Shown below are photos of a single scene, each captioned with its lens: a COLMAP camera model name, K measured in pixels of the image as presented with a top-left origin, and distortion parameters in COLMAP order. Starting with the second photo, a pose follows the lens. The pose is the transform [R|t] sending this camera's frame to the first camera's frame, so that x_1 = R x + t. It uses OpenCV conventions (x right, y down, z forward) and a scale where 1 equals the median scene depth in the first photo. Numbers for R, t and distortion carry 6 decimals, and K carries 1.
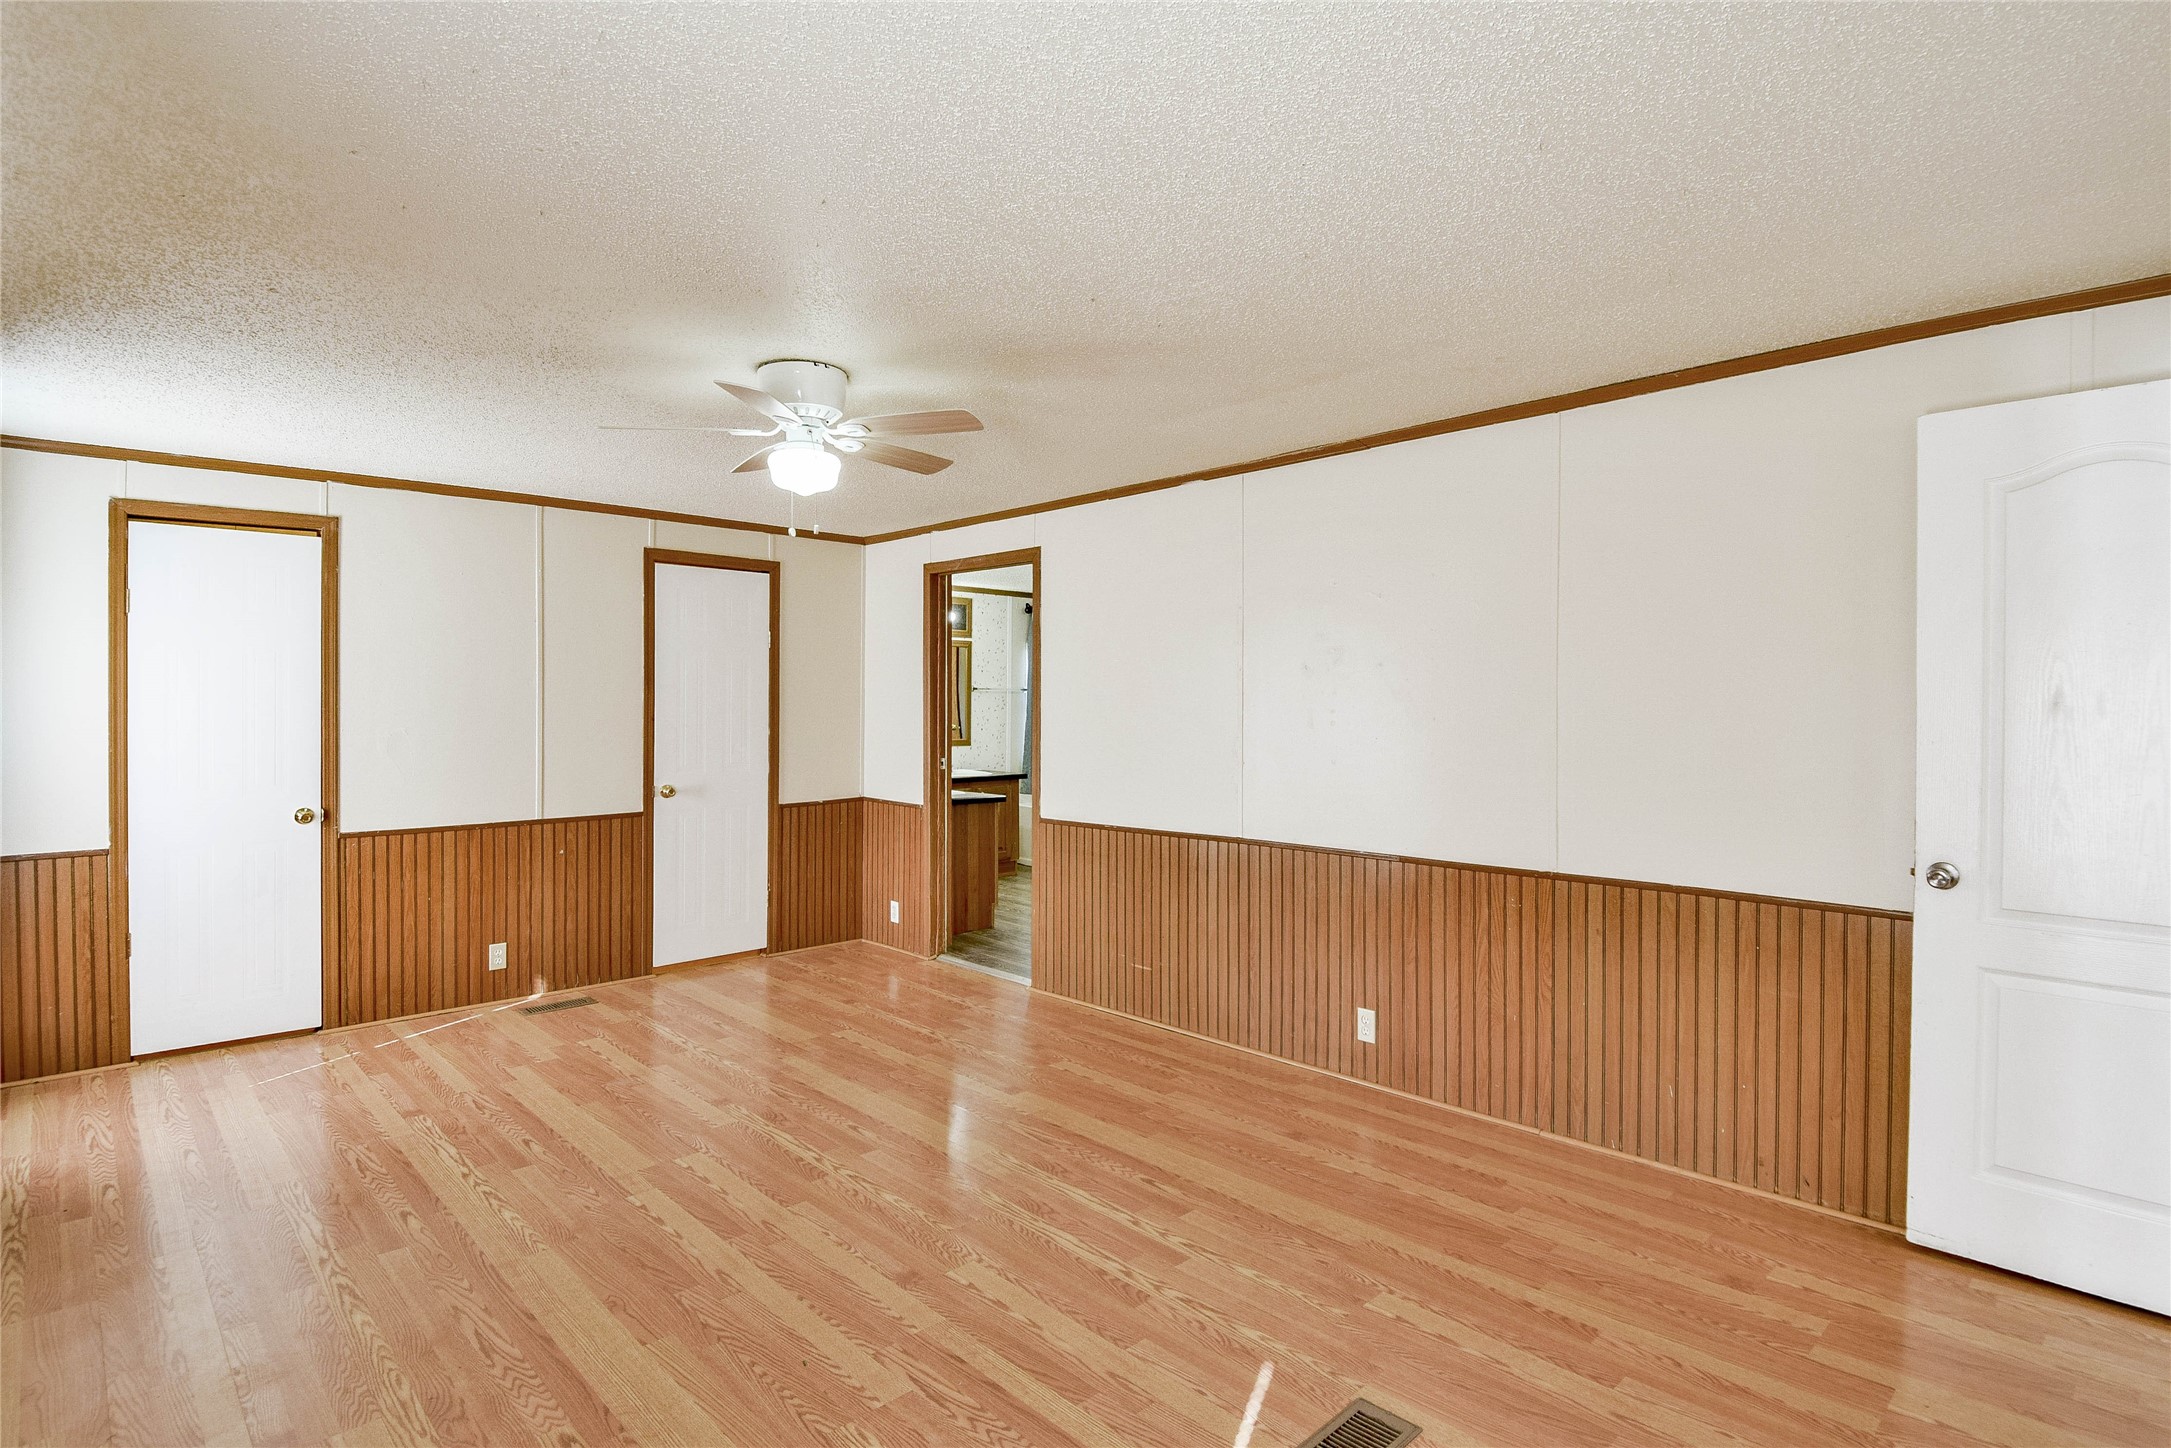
lens RADIAL K [[1107.5, 0, 1071.8], [0, 1107.5, 707.5], [0, 0, 1]] dist [0.019049, -0.030922]
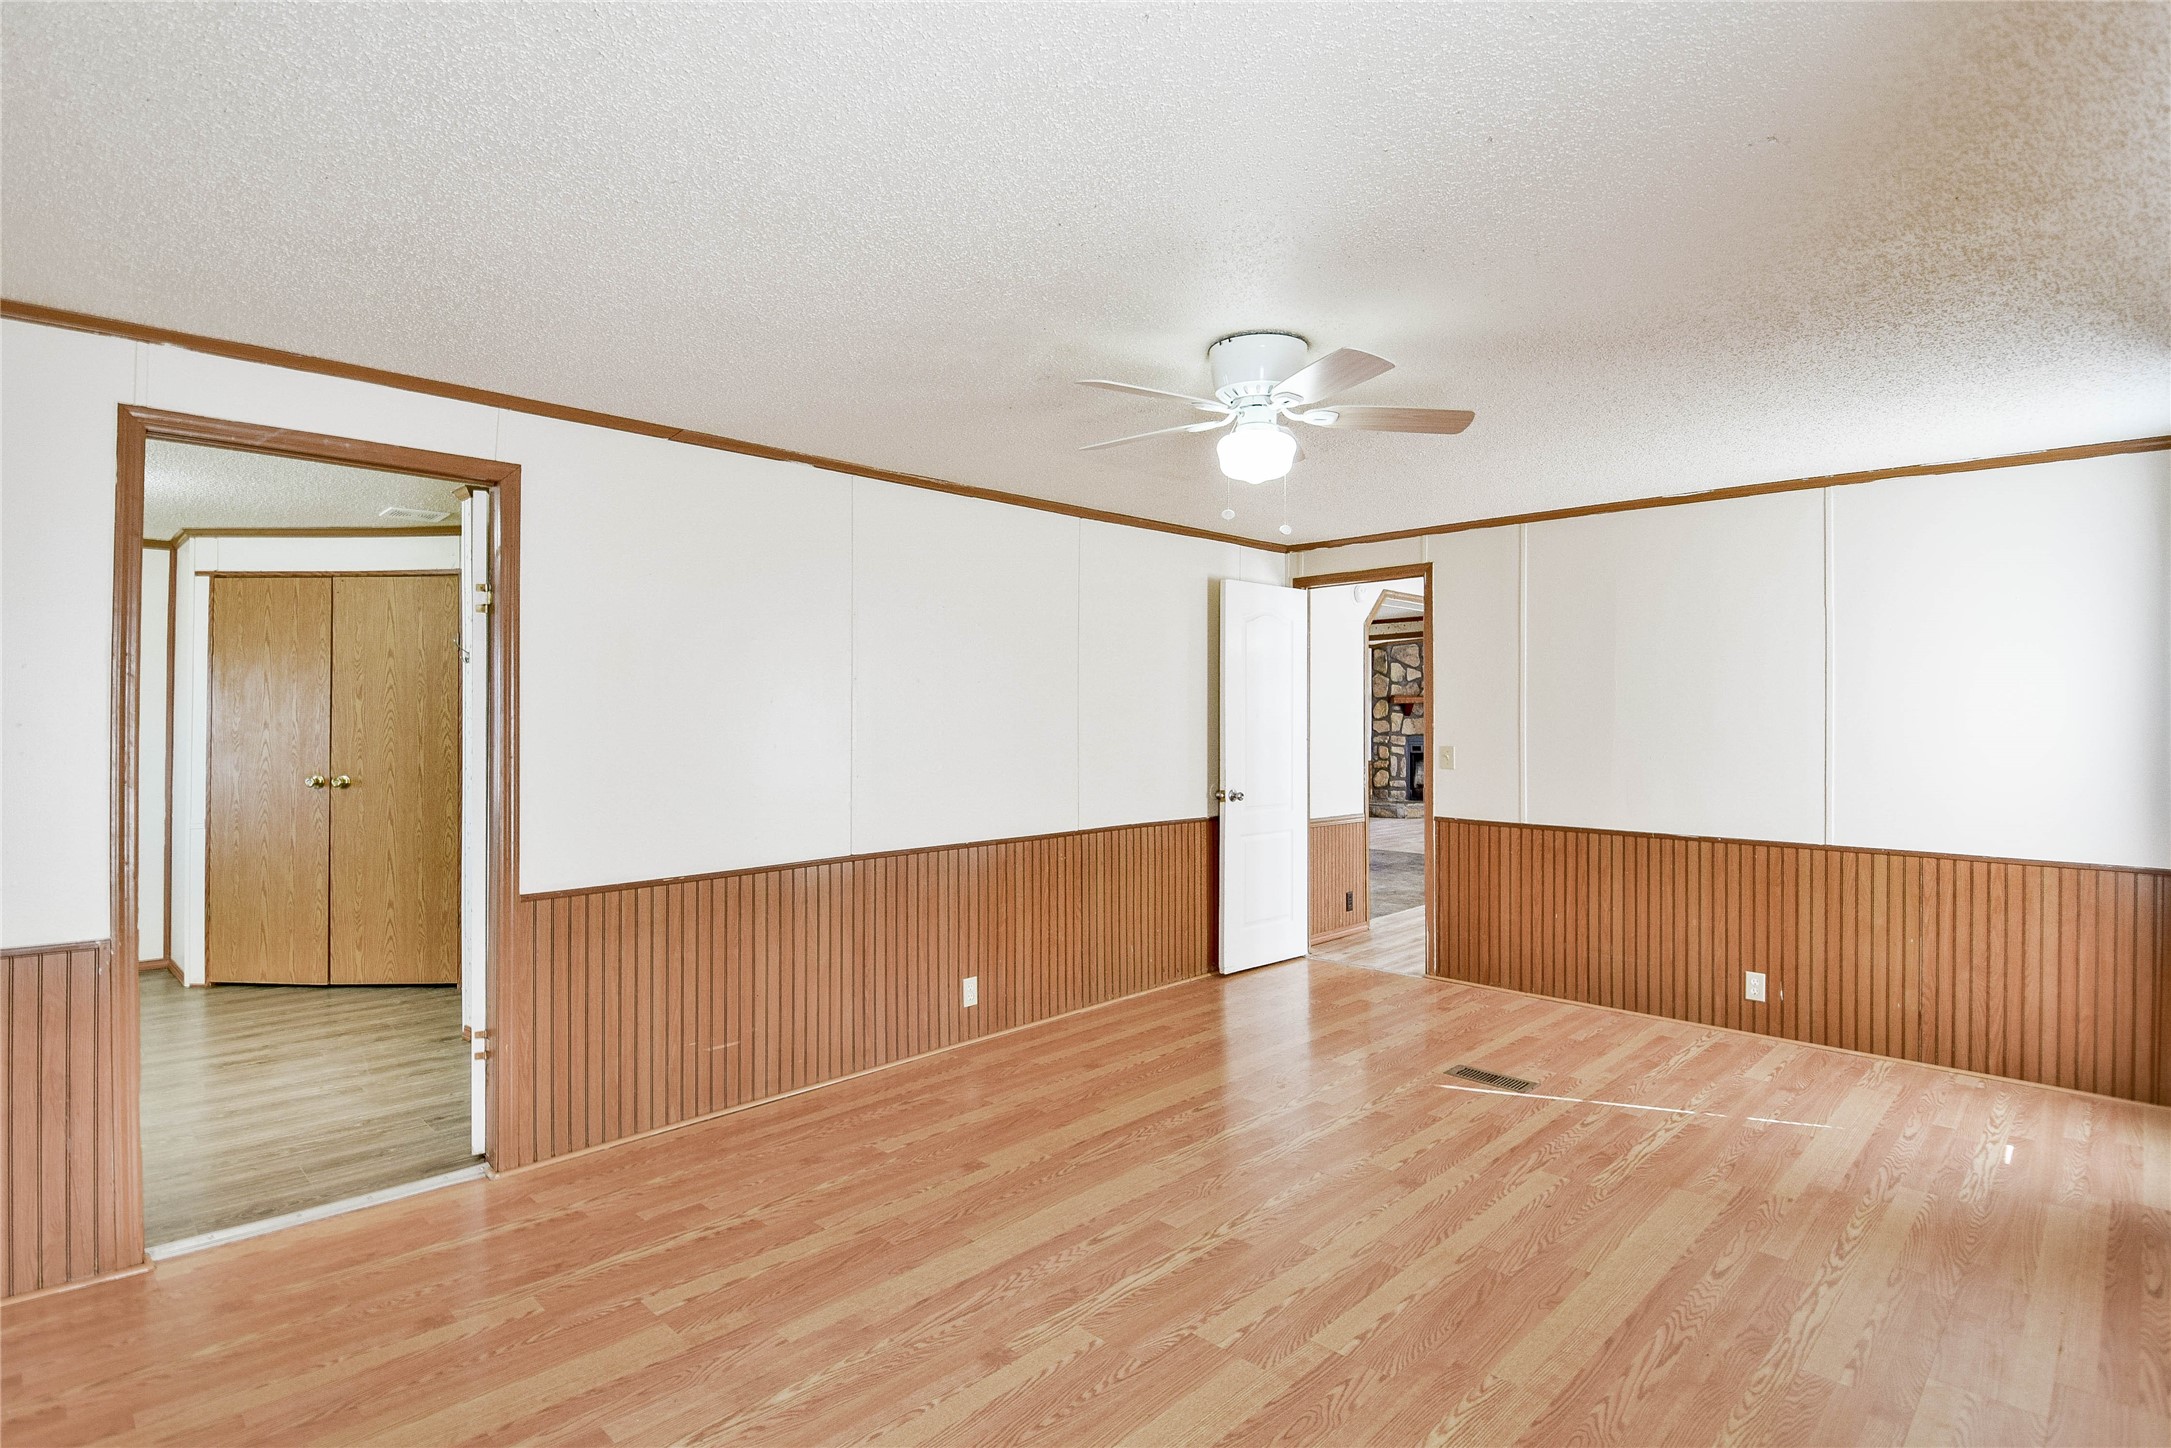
lens RADIAL K [[1107.5, 0, 1079.6], [0, 1107.5, 712.2], [0, 0, 1]] dist [0.019049, -0.030922]
pose [[-0.049949, 0.001661, 0.998750, -0.775044], [0.003606, 0.999992, -0.001482, -0.003392], [-0.998745, 0.003528, -0.049955, 0.813430]]
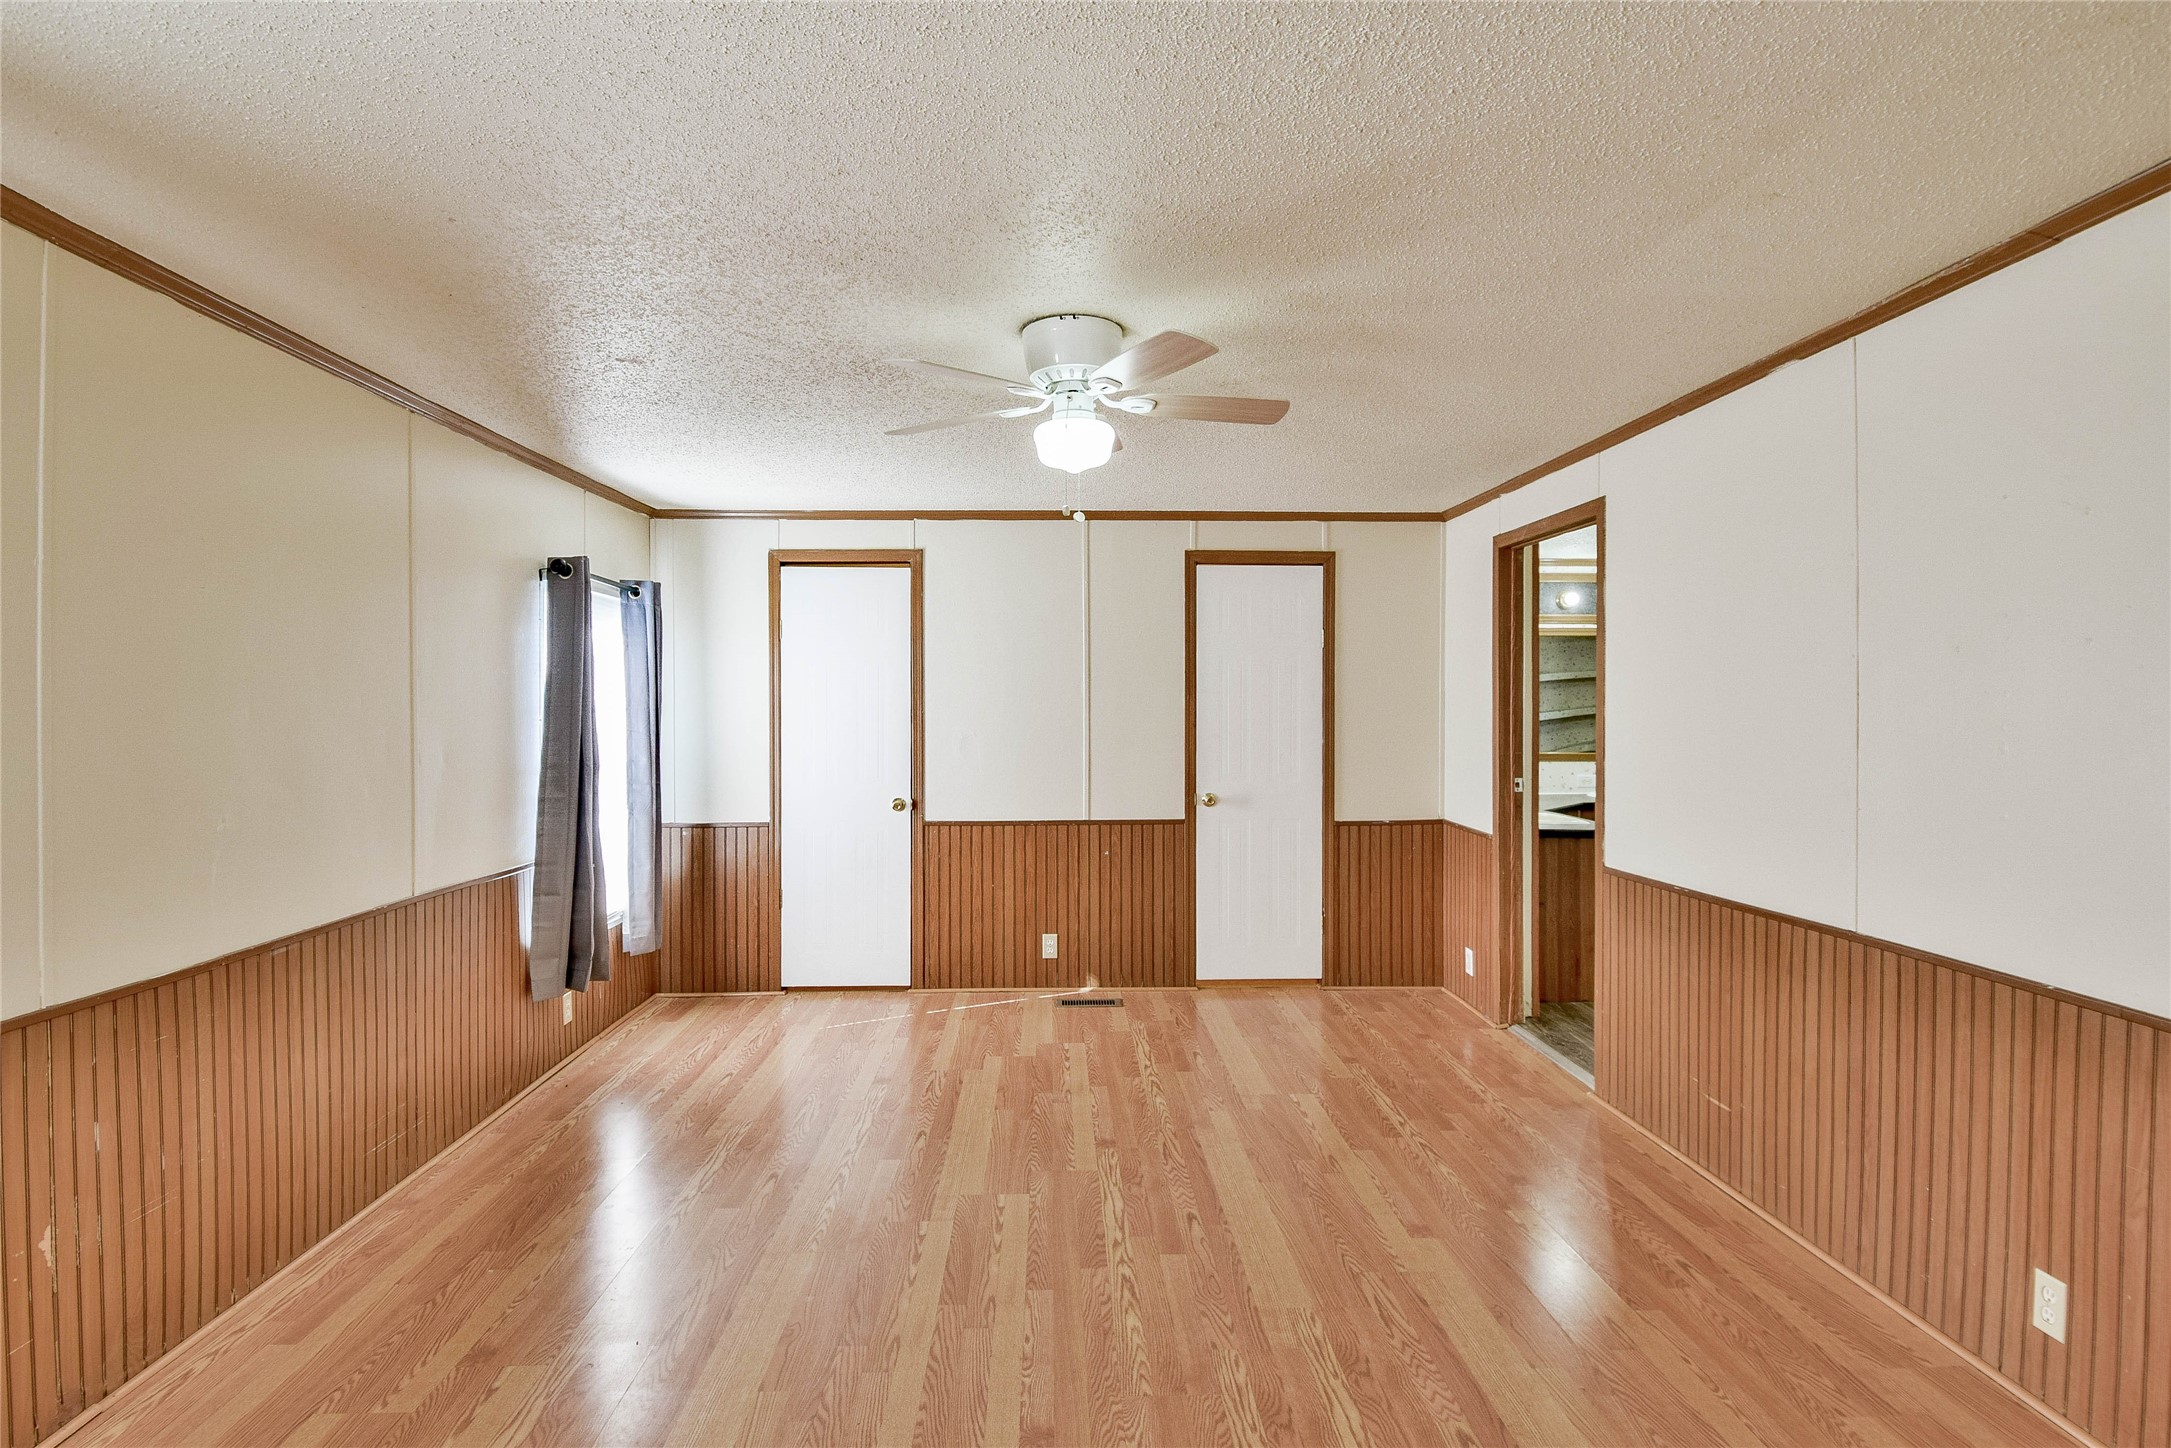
lens RADIAL K [[1107.5, 0, 1058.8], [0, 1107.5, 708.3], [0, 0, 1]] dist [0.019049, -0.030922]
pose [[0.741609, 0.000995, -0.670831, 0.226323], [-0.001964, 0.999998, -0.000688, -0.004386], [0.670829, 0.001827, 0.741610, 0.239634]]
